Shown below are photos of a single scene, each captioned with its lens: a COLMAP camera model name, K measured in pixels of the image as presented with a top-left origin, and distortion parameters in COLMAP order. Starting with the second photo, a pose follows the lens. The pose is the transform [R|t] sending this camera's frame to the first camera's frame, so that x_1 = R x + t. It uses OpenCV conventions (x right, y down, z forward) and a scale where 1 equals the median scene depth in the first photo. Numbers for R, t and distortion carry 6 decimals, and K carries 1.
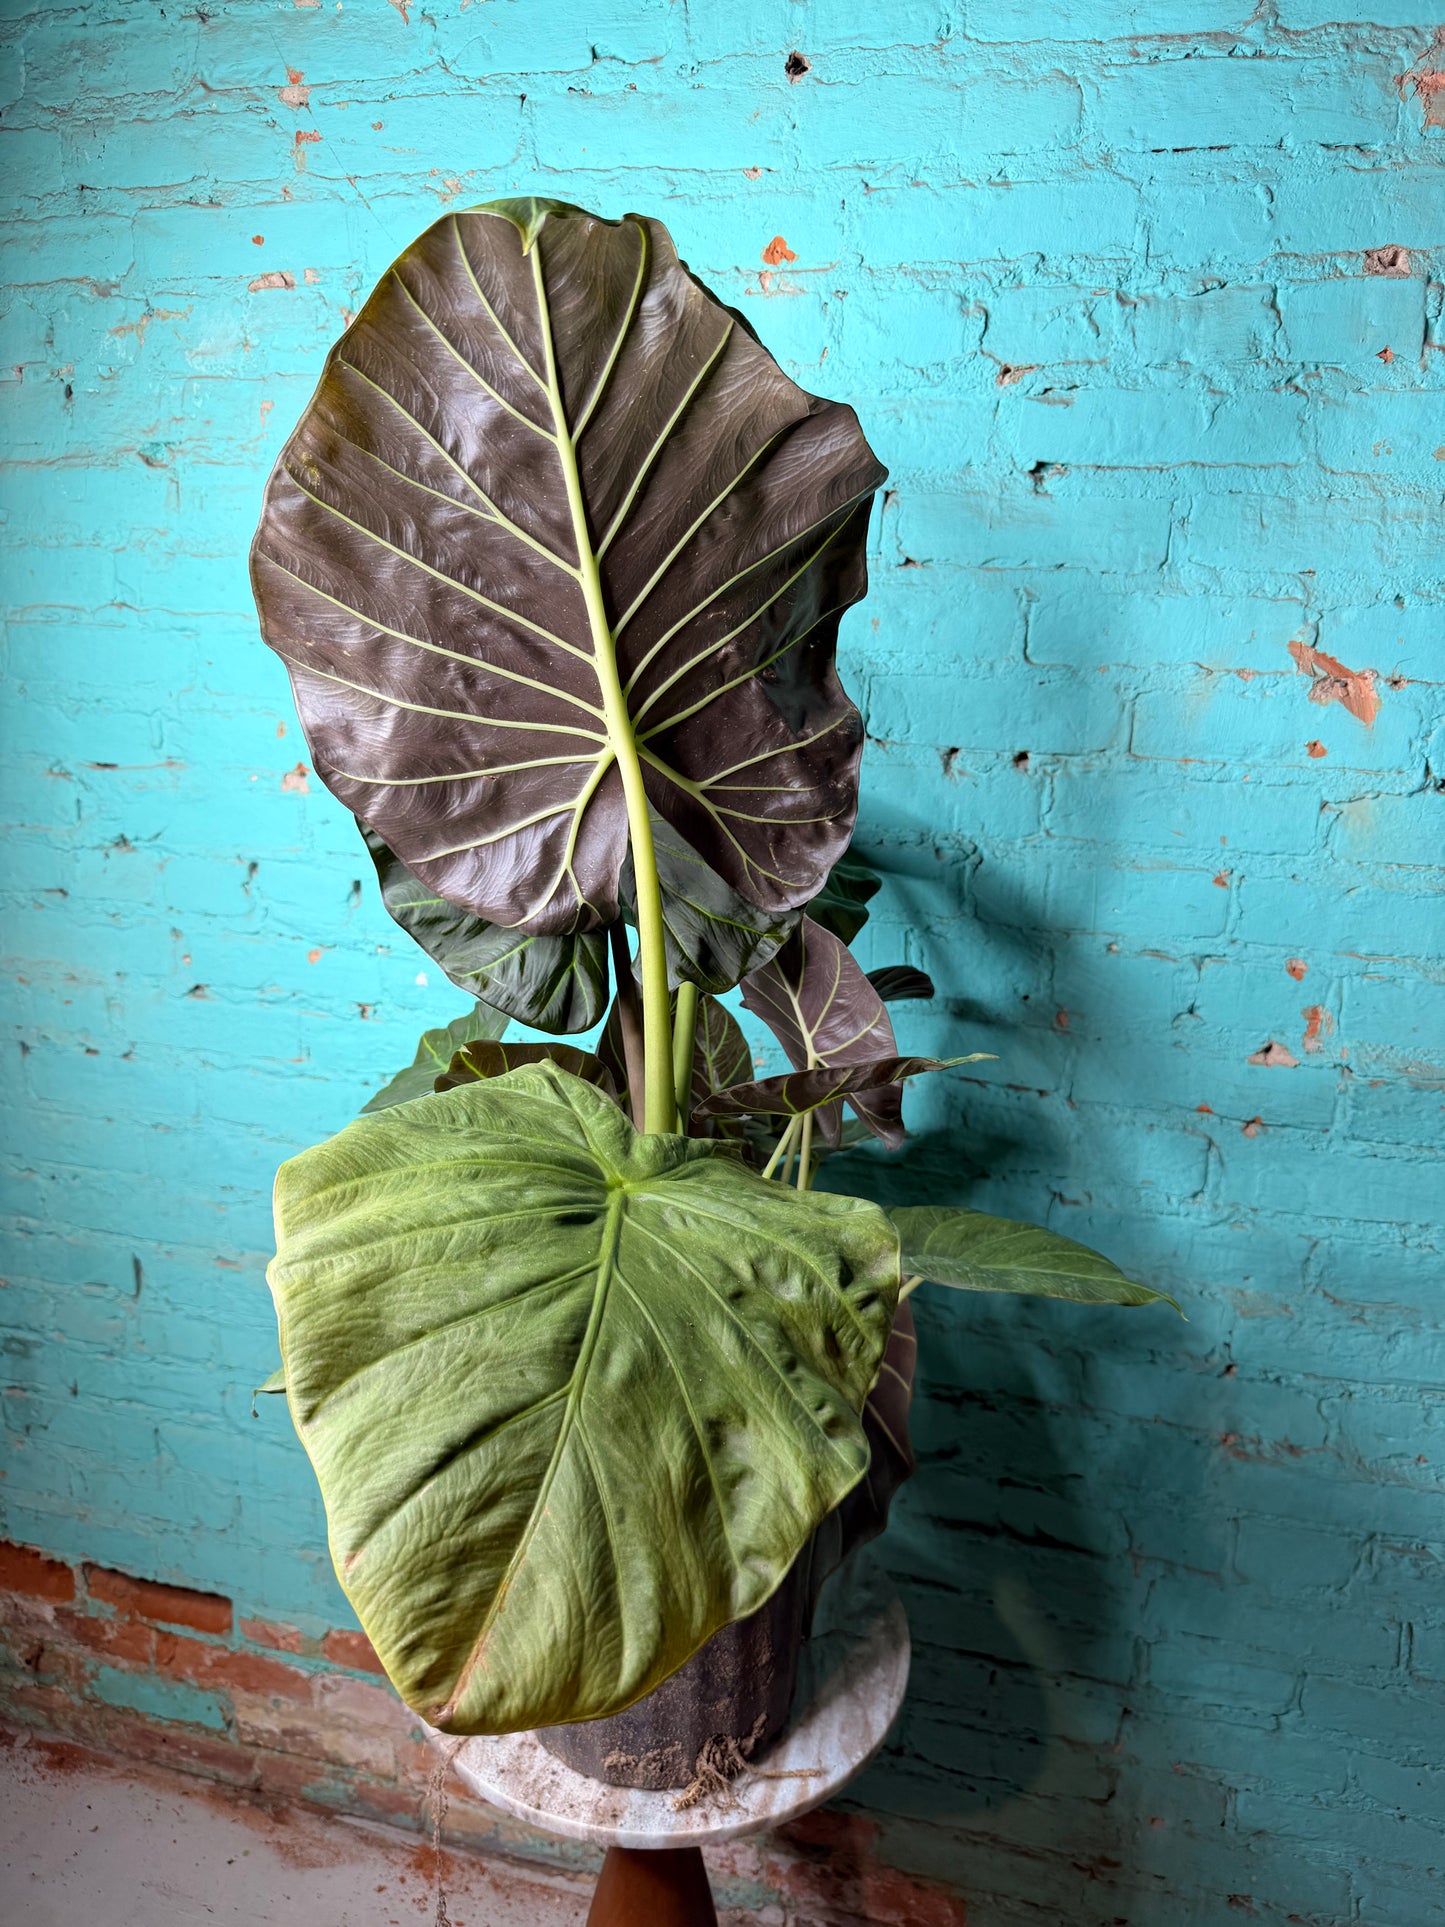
lens RADIAL K [[1387.6, 0, 714.1], [0, 1387.6, 948.7], [0, 0, 1]] dist [-0.002054, -0.013054]
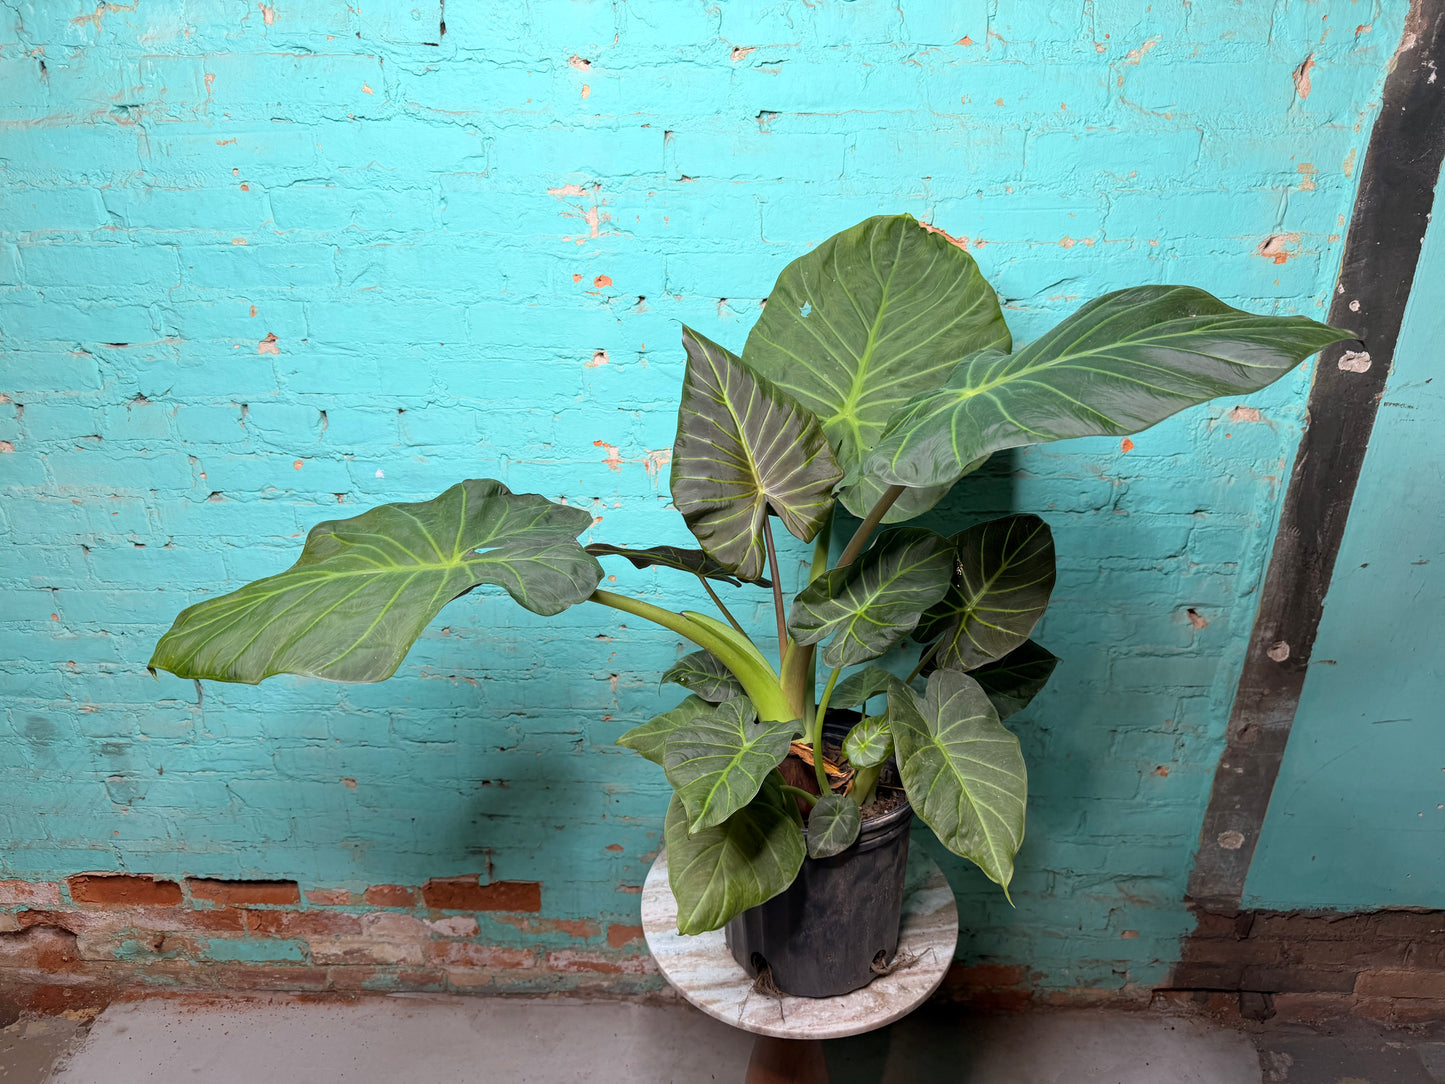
lens RADIAL K [[1031.9, 0, 712.9], [0, 1031.9, 548.2], [0, 0, 1]] dist [0.006245, -0.022084]
pose [[0.973691, -0.128069, 0.188481, -0.087844], [0.091215, 0.977019, 0.192649, -0.085534], [-0.208822, -0.170388, 0.962996, -0.167389]]
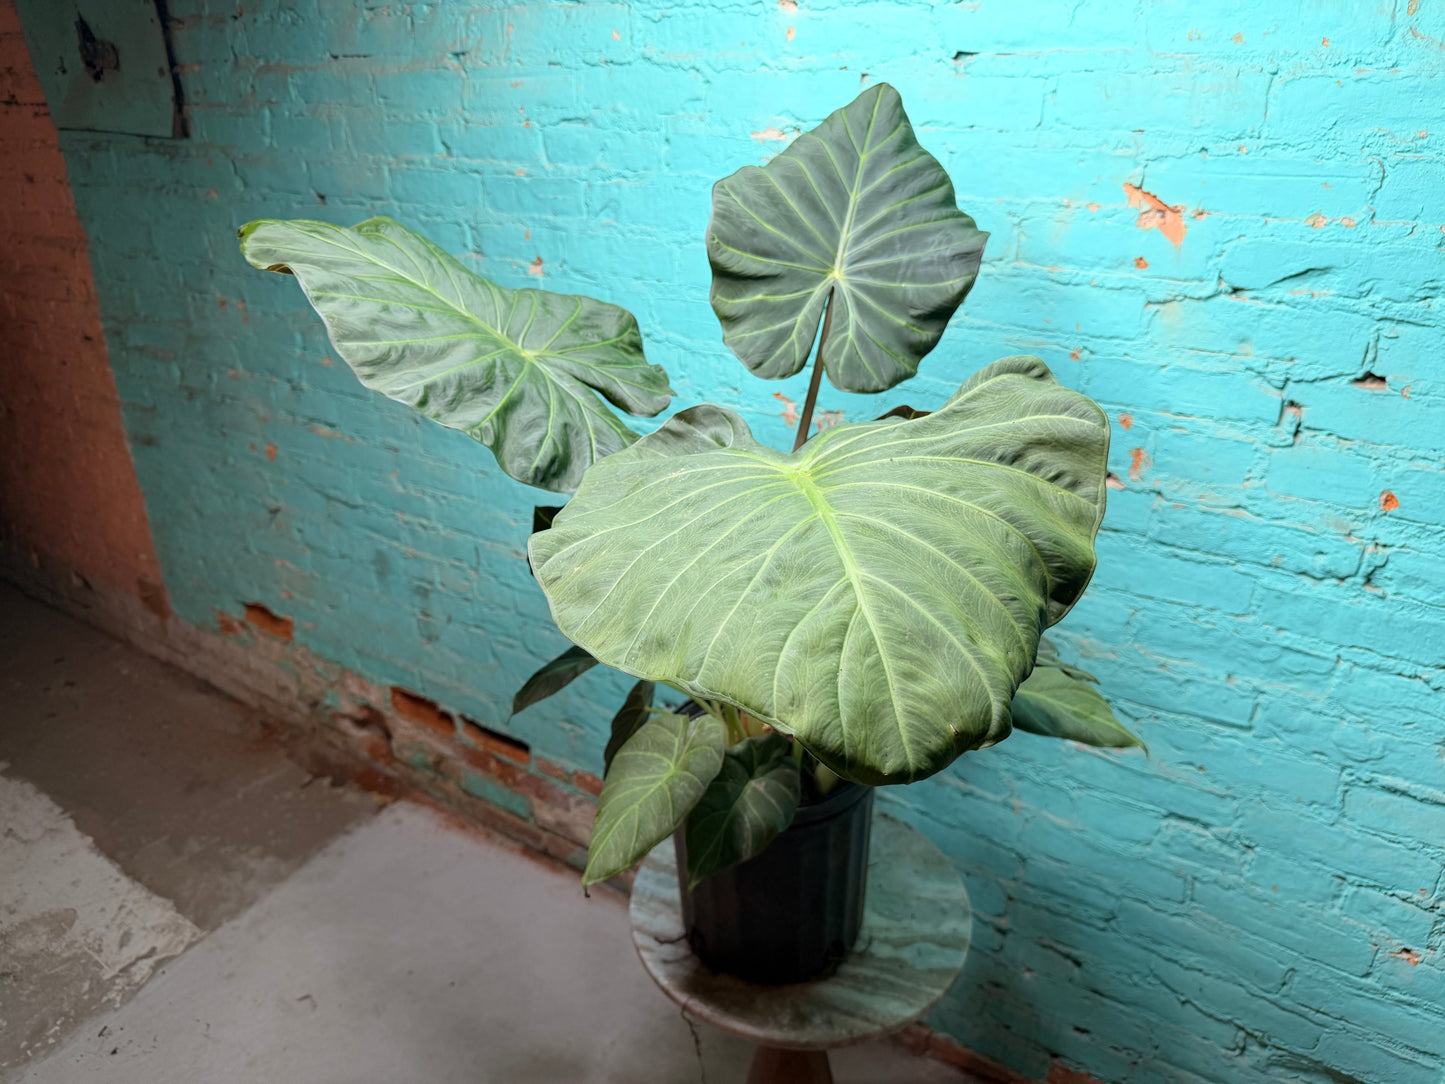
lens RADIAL K [[1040.5, 0, 720.0], [0, 1040.5, 538.5], [0, 0, 1]] dist [-0.002054, -0.013054]
pose [[0.944932, 0.096406, -0.312745, 0.333378], [-0.042485, 0.983676, 0.174861, -0.031767], [0.324497, -0.151945, 0.933603, -0.128536]]
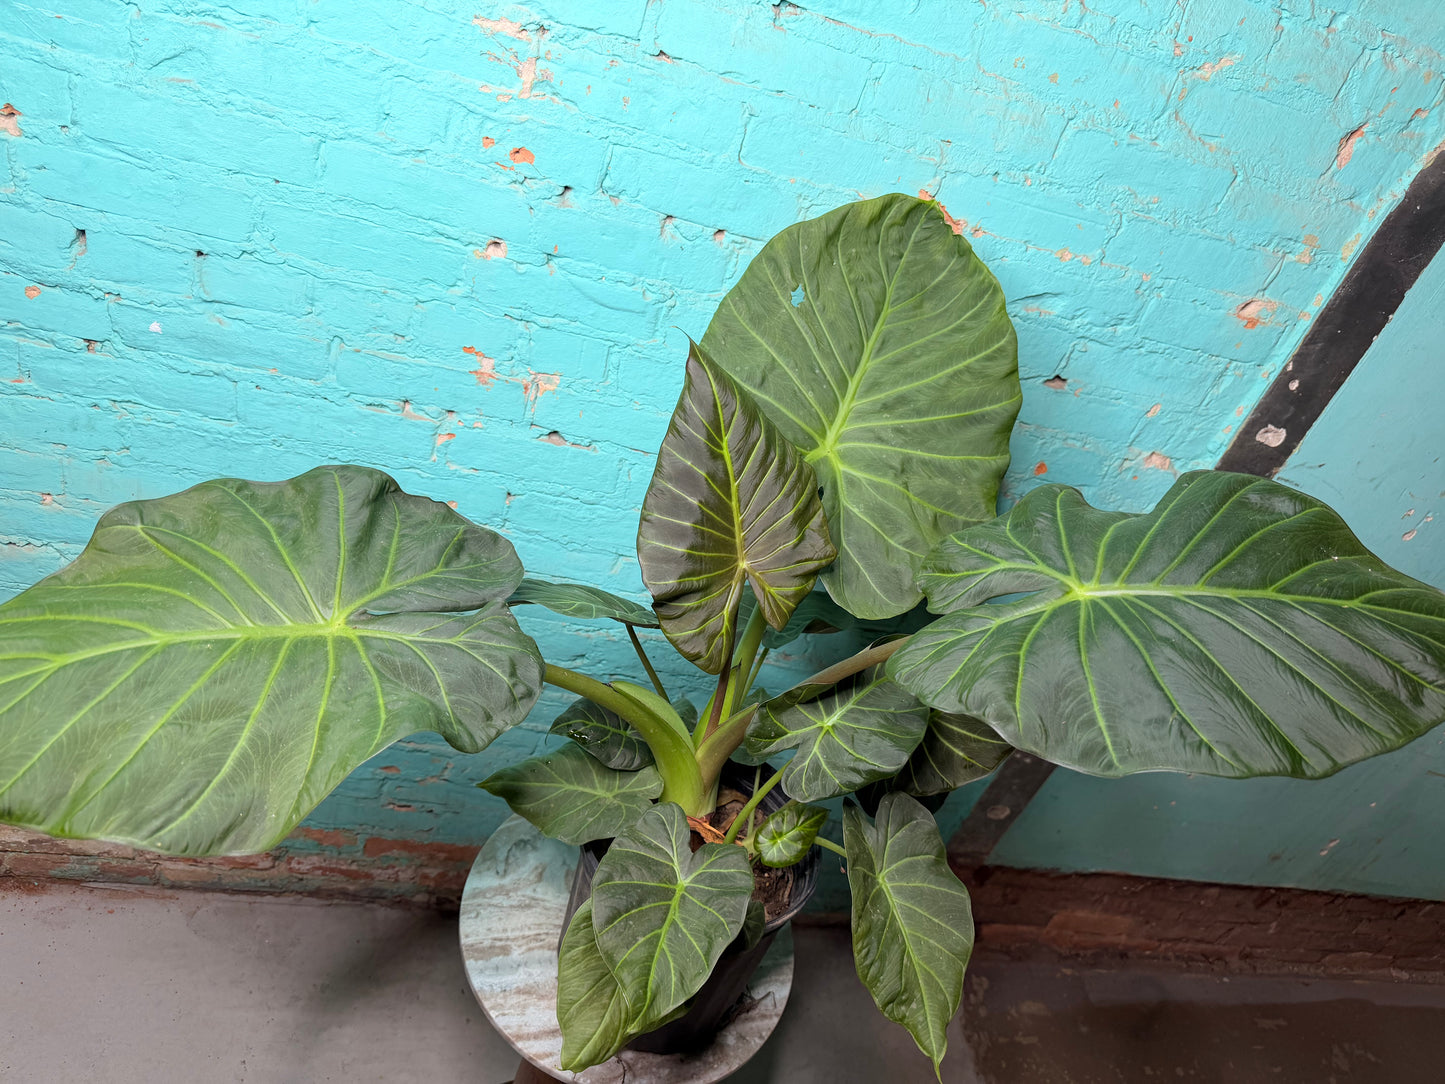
lens RADIAL K [[1031.9, 0, 724.9], [0, 1031.9, 544.1], [0, 0, 1]] dist [0.006245, -0.022084]
pose [[0.894909, -0.033153, 0.445015, -0.190295], [-0.166652, 0.900257, 0.402199, -0.241043], [-0.413962, -0.434094, 0.800124, 0.094316]]
